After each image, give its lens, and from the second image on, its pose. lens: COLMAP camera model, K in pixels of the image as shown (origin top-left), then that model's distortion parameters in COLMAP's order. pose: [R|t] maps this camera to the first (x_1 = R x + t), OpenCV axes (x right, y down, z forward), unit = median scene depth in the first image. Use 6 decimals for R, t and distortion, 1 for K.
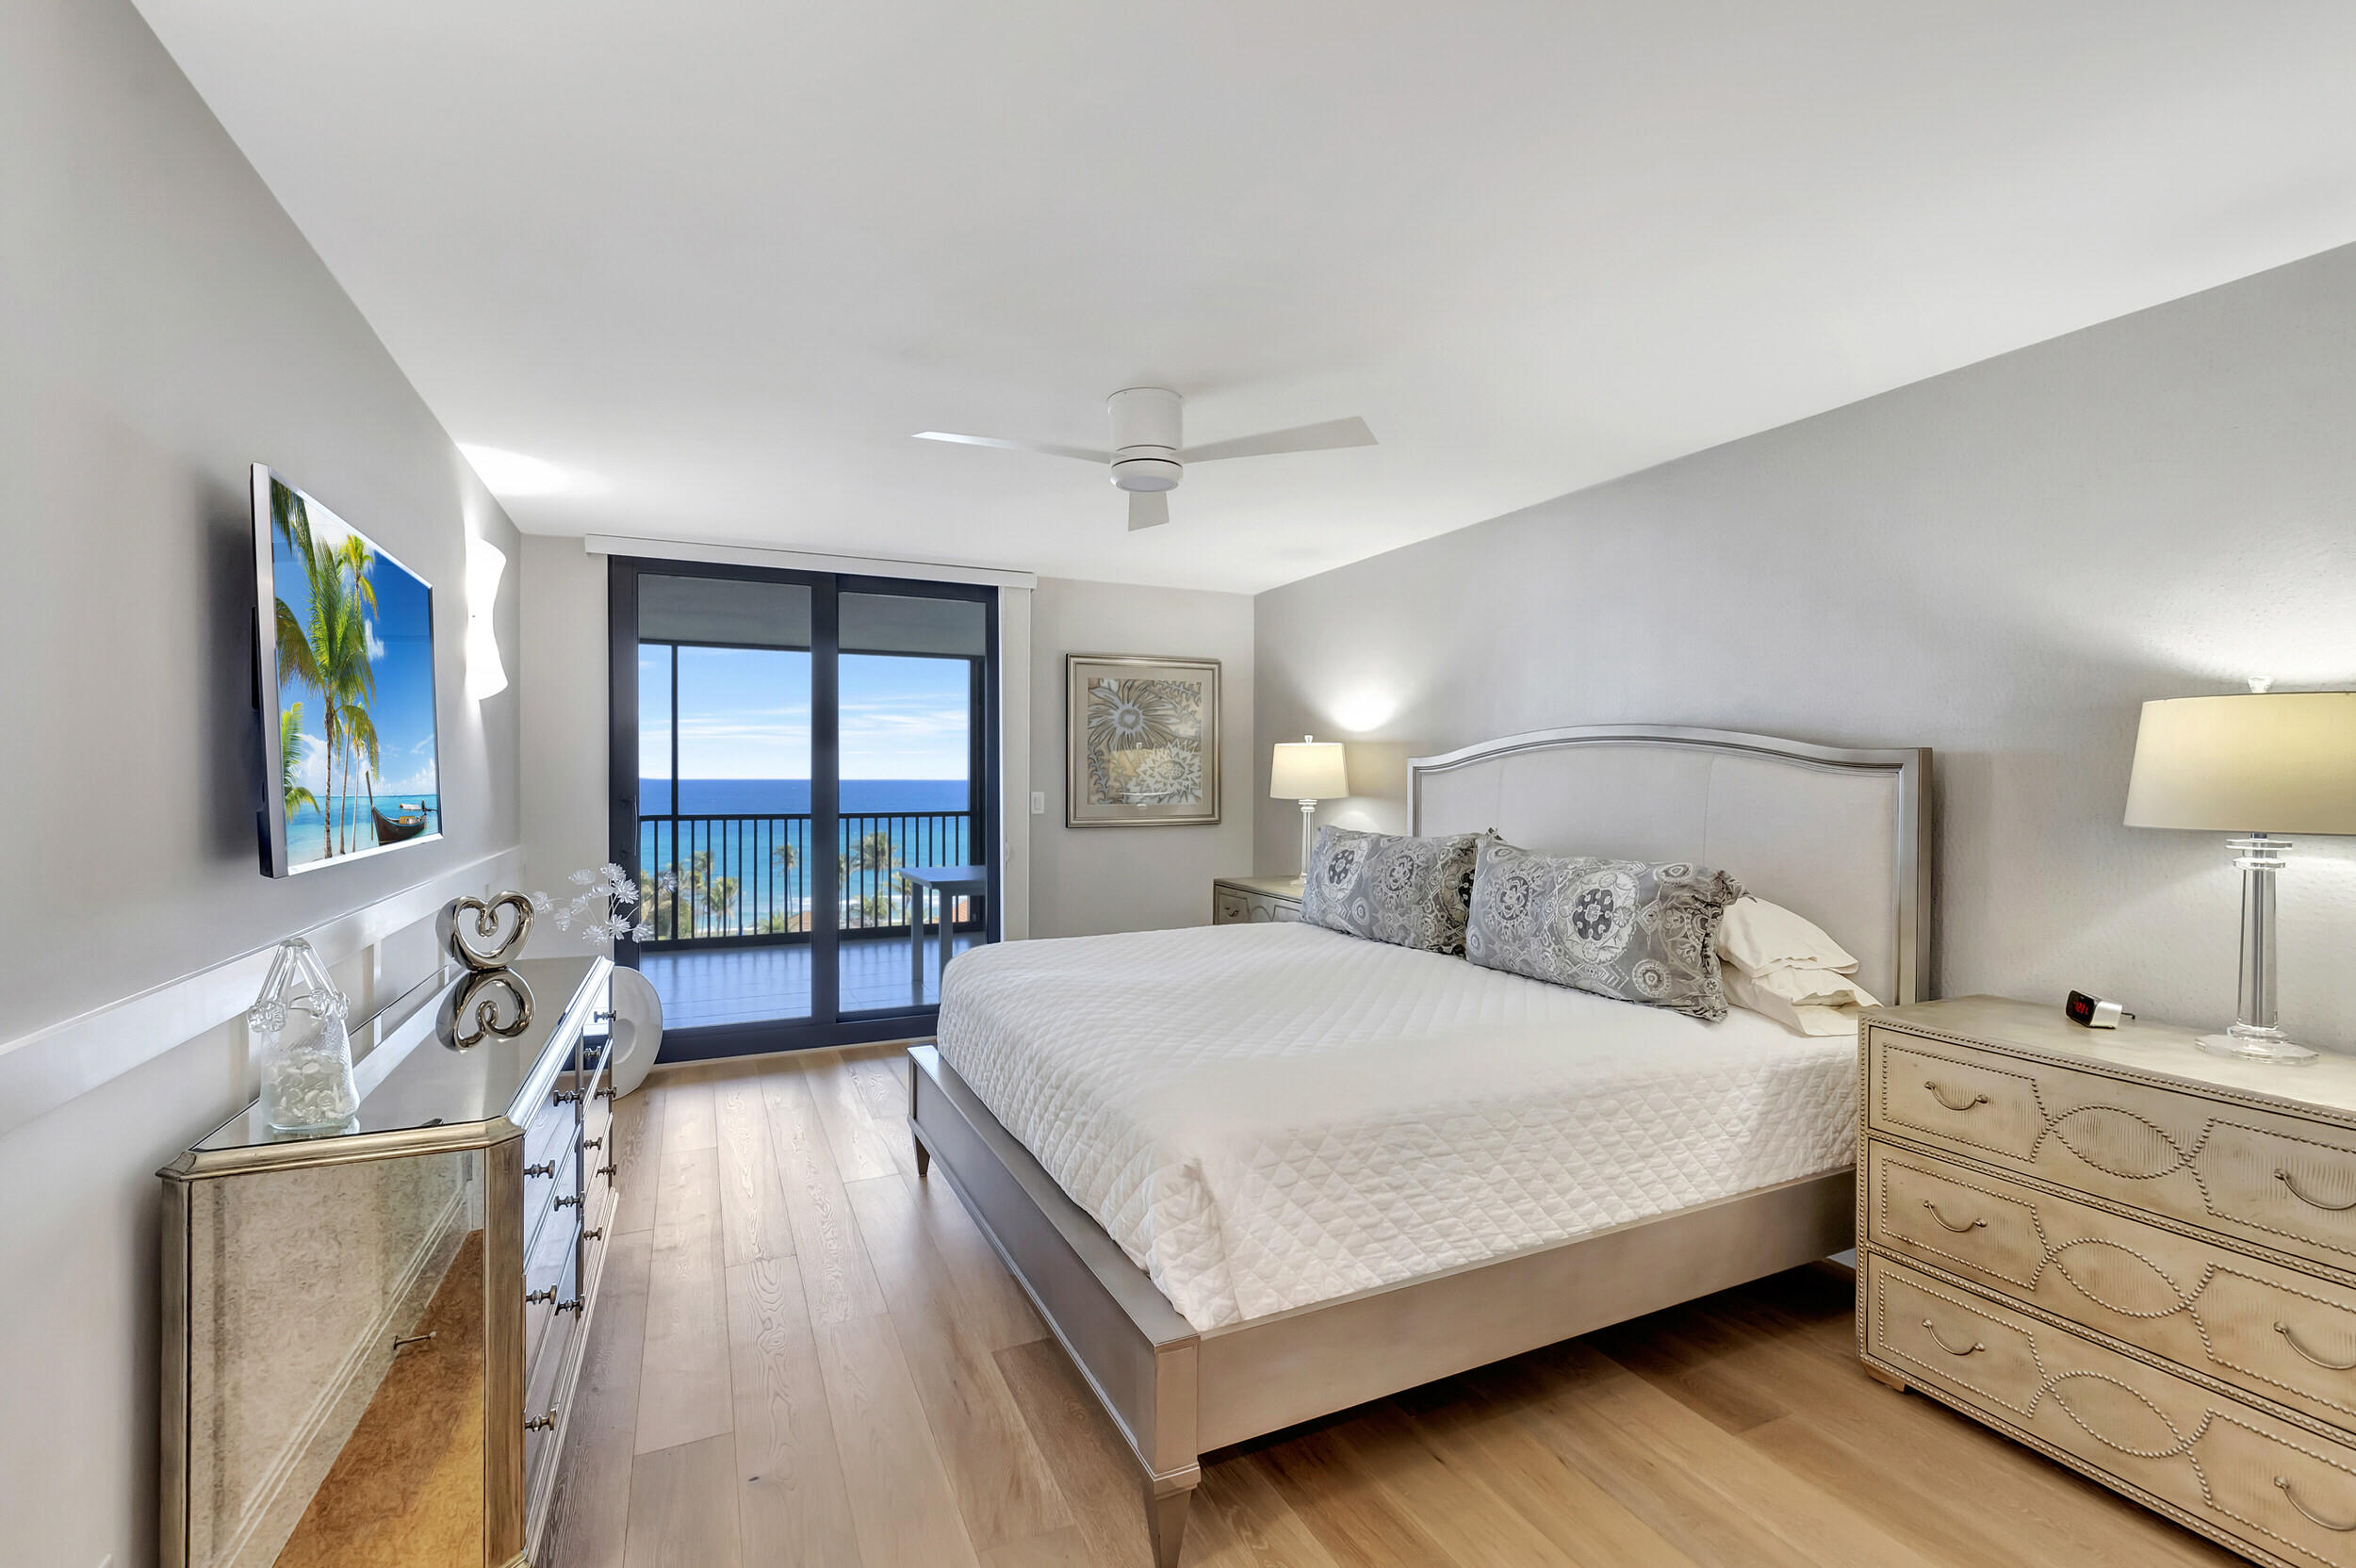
lens RADIAL K [[1026.9, 0, 1169.2], [0, 1026.9, 791.9], [0, 0, 1]] dist [-0.016063, 0.001899]
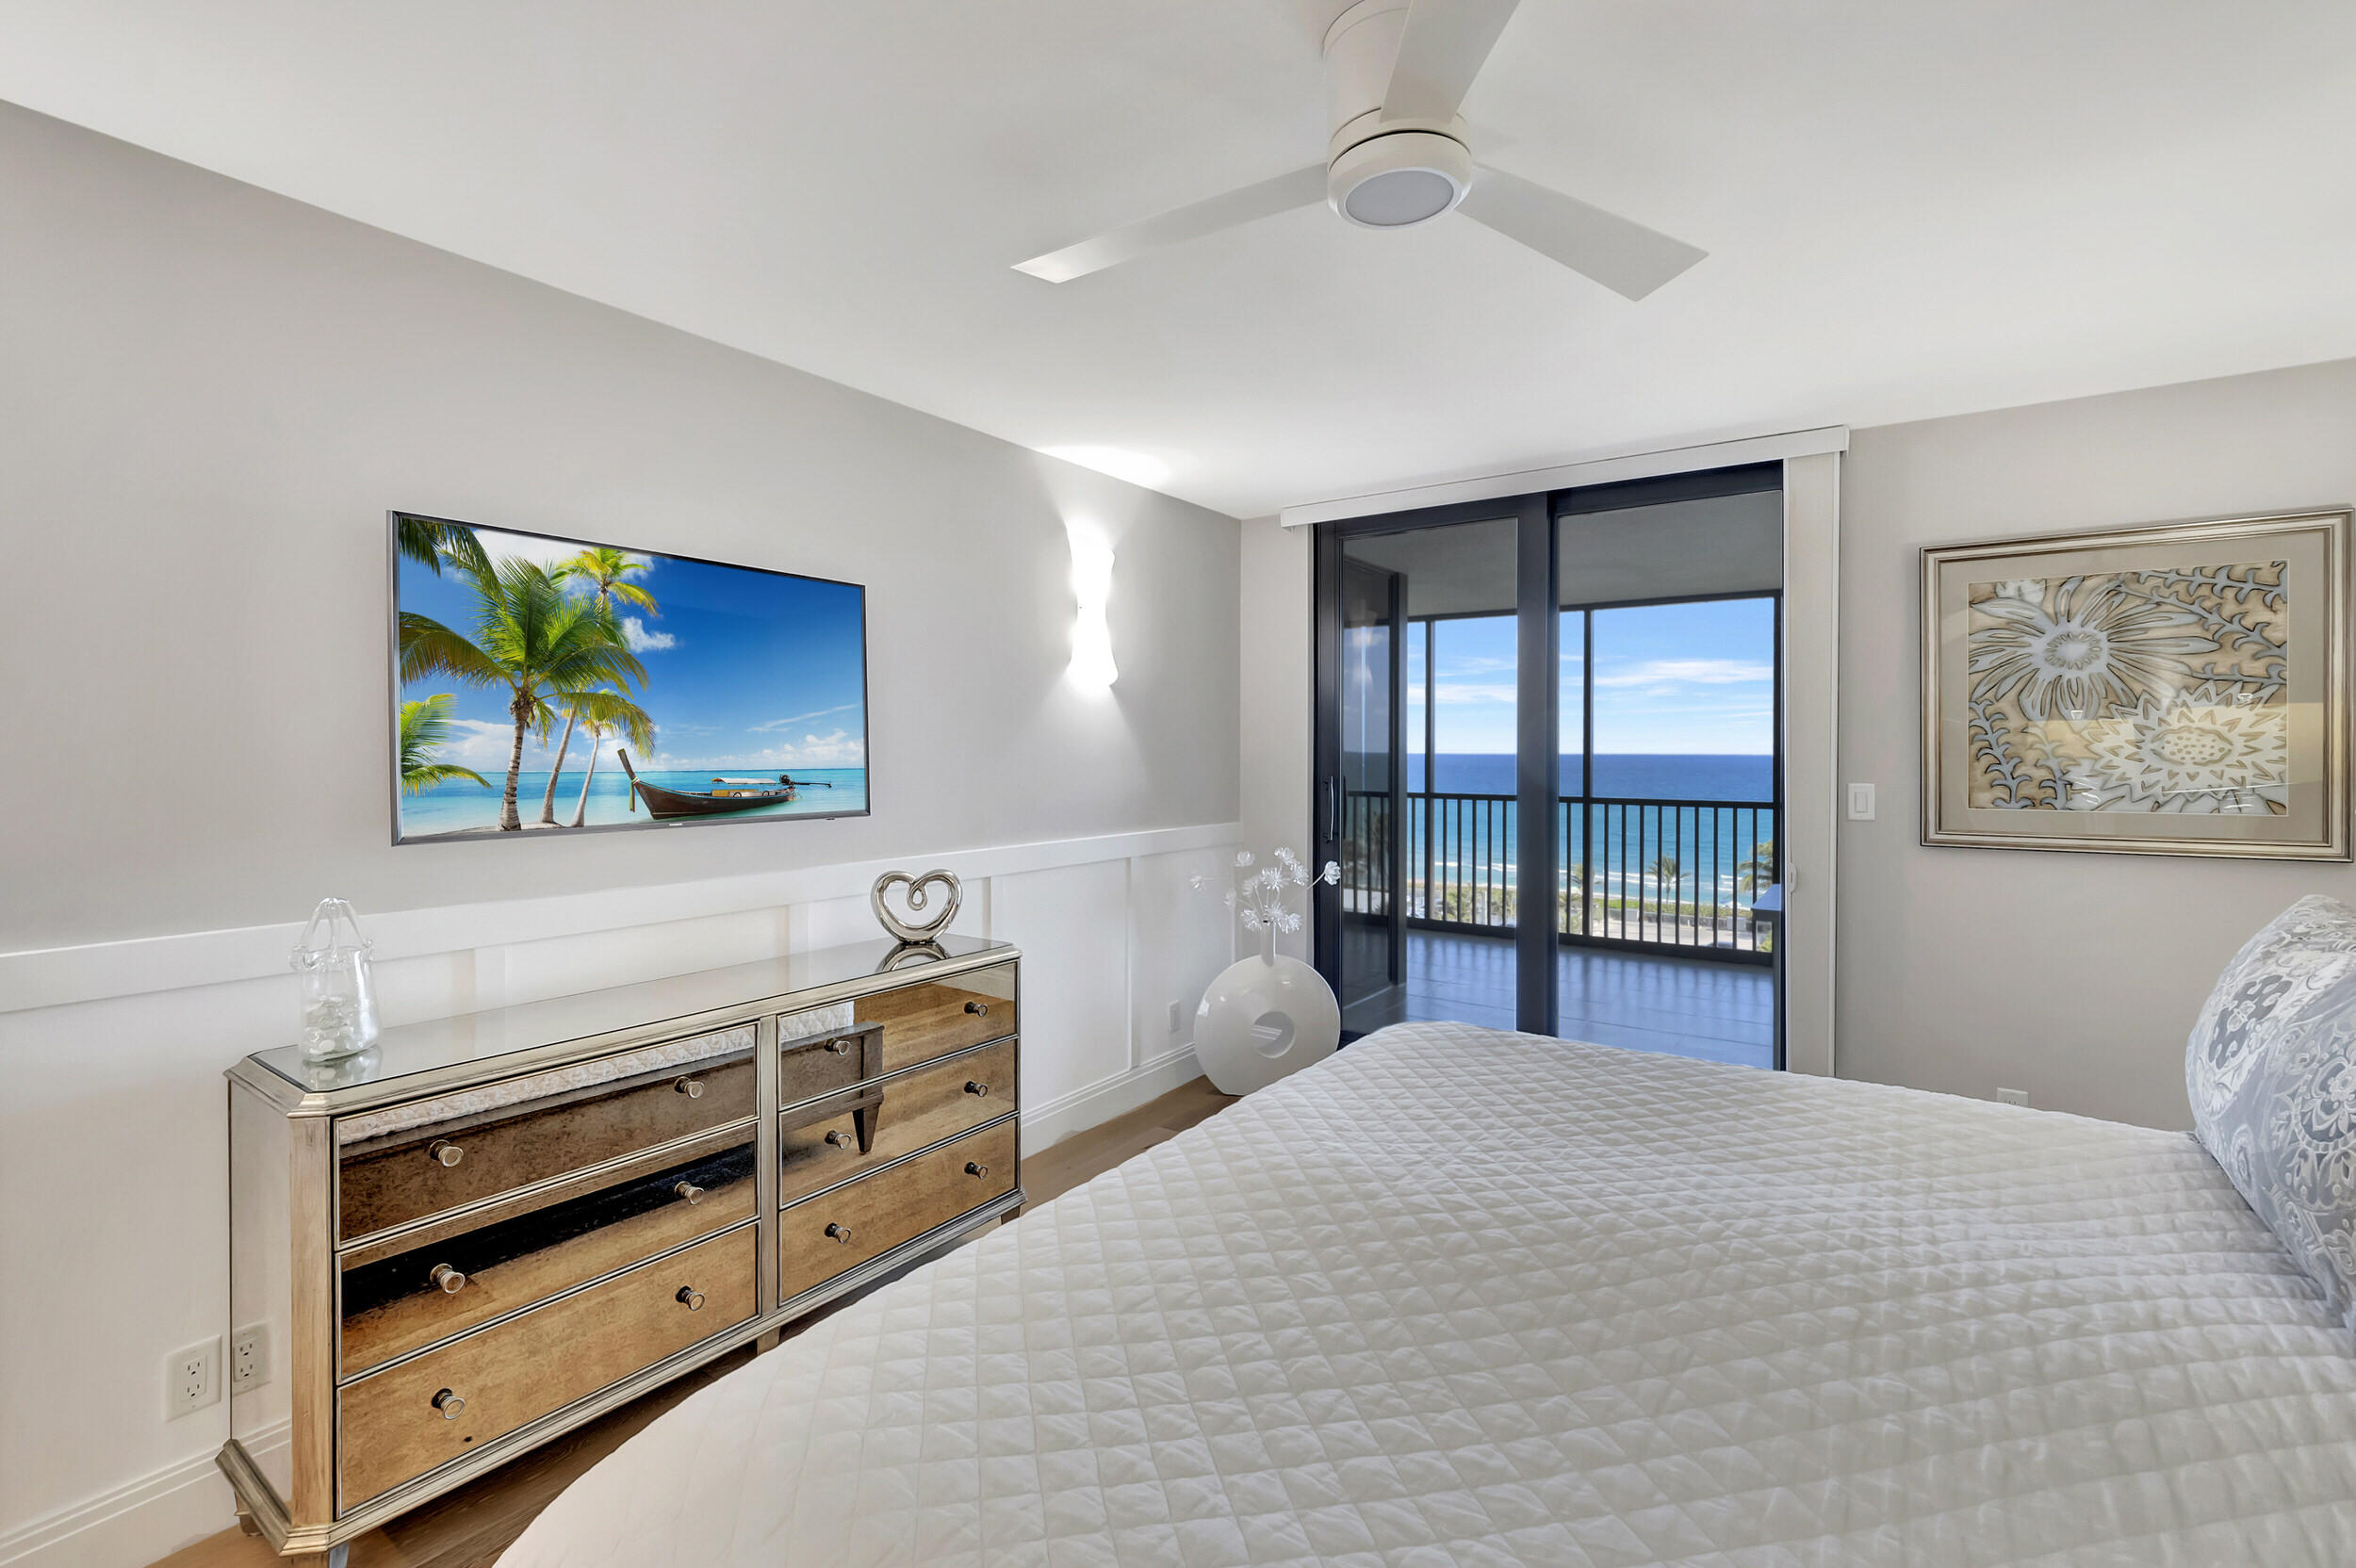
lens RADIAL K [[1026.9, 0, 1175.0], [0, 1026.9, 763.5], [0, 0, 1]] dist [-0.016063, 0.001899]
pose [[0.477739, 0.014169, -0.878387, 0.201406], [-0.019646, 0.999792, 0.005442, -0.006880], [0.878282, 0.014657, 0.477918, 0.347330]]
